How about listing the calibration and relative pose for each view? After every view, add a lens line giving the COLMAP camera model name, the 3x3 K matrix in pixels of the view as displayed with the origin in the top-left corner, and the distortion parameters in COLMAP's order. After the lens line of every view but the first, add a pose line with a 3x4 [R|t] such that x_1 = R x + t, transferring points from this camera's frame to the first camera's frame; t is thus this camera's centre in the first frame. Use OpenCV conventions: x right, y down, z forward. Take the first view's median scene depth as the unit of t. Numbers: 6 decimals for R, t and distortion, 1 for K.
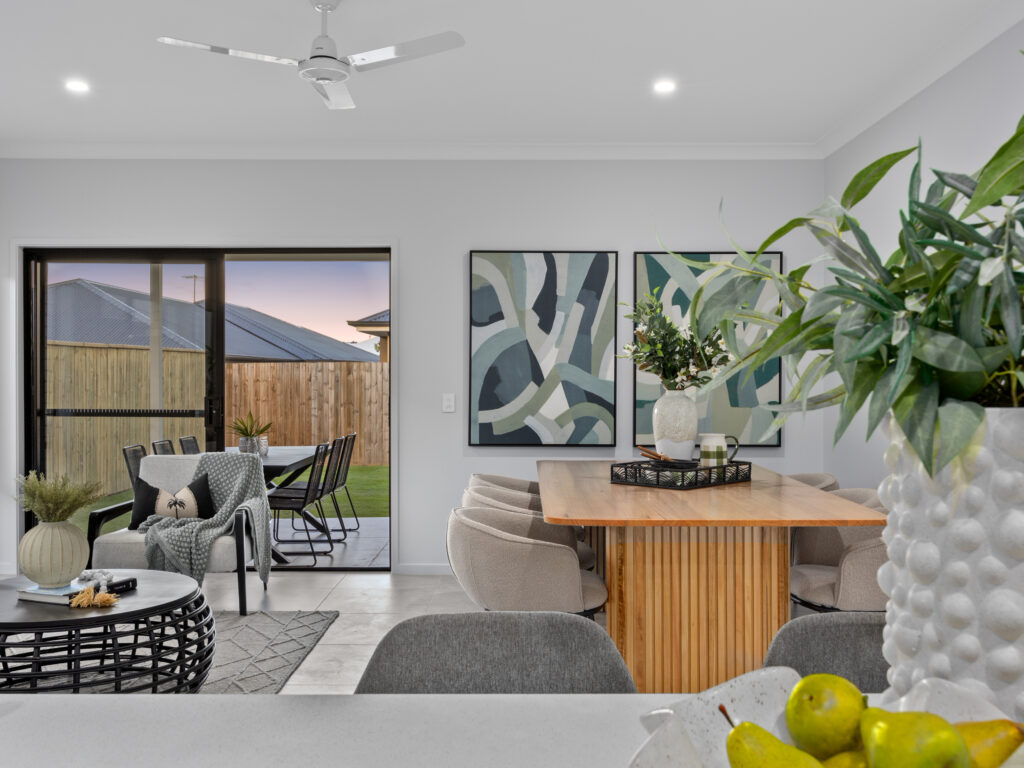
lens RADIAL K [[1025.0, 0, 512.0], [0, 1025.0, 384.0], [0, 0, 1]] dist [0.002519, -0.003342]
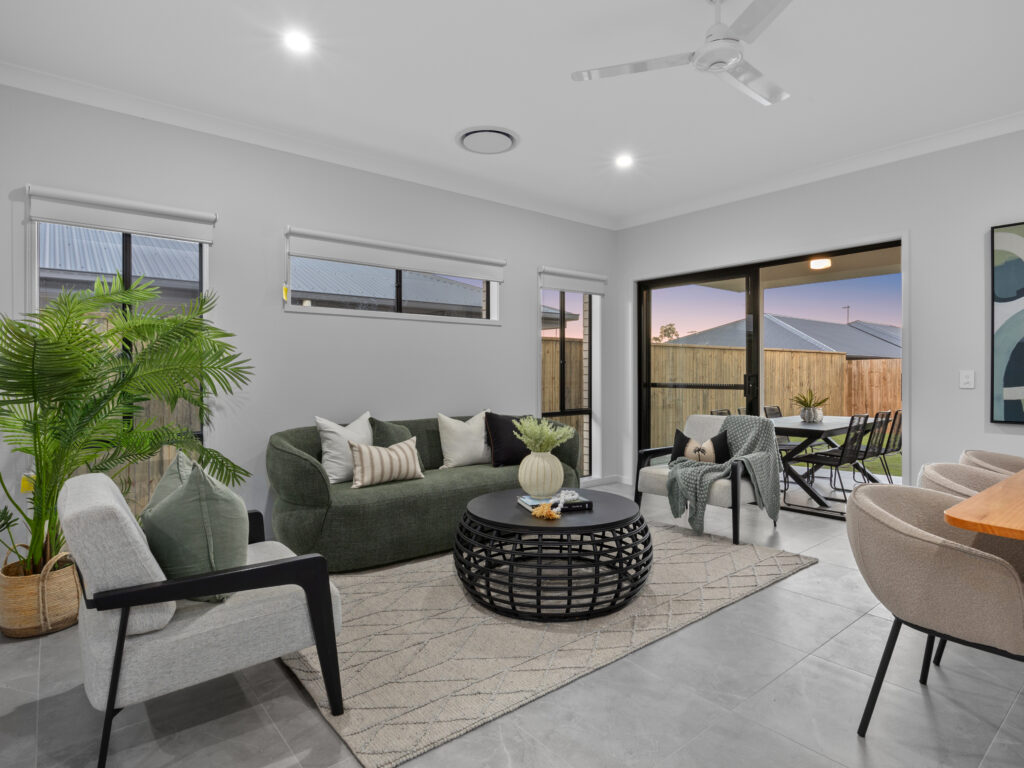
lens RADIAL K [[566.8, 0, 518.3], [0, 566.8, 373.9], [0, 0, 1]] dist [-0.003420, -0.000250]
pose [[0.642729, -0.004276, -0.766082, 0.084453], [-0.004465, 0.999947, -0.009328, 0.020367], [0.766081, 0.009416, 0.642675, 0.290238]]
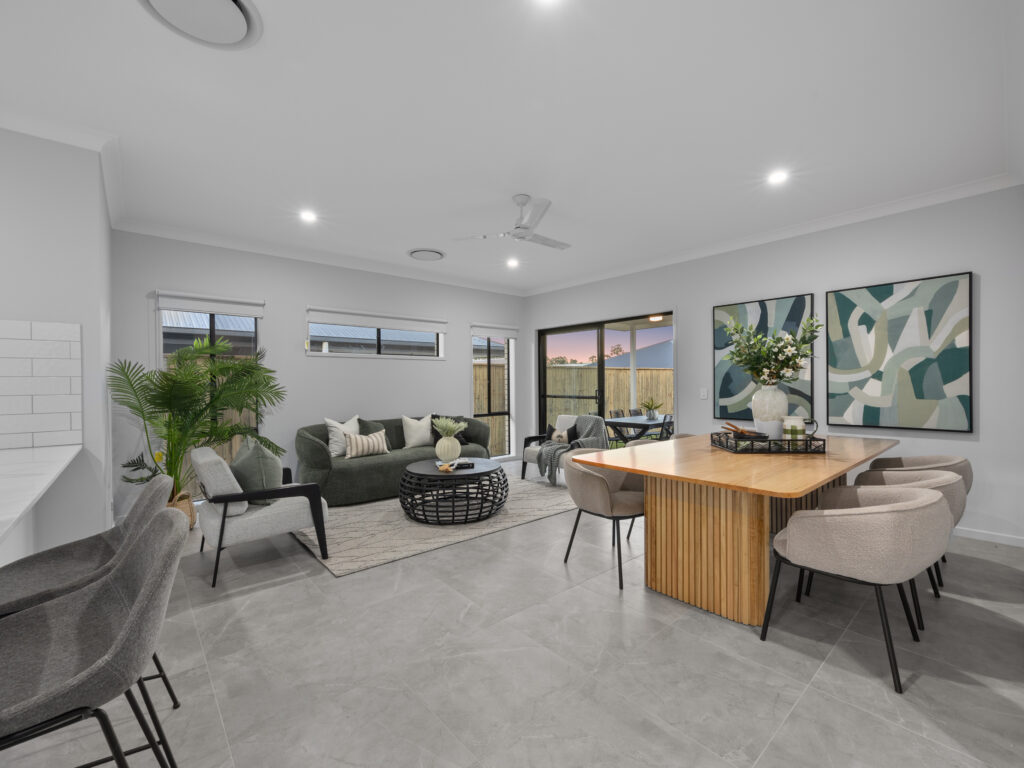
lens RADIAL K [[444.6, 0, 512.0], [0, 444.6, 384.0], [0, 0, 1]] dist [0.010361, -0.000086]
pose [[0.654649, -0.006695, -0.755903, 0.307637], [0.001875, 0.999972, -0.007233, 0.006470], [0.755931, 0.003318, 0.654643, 0.242025]]
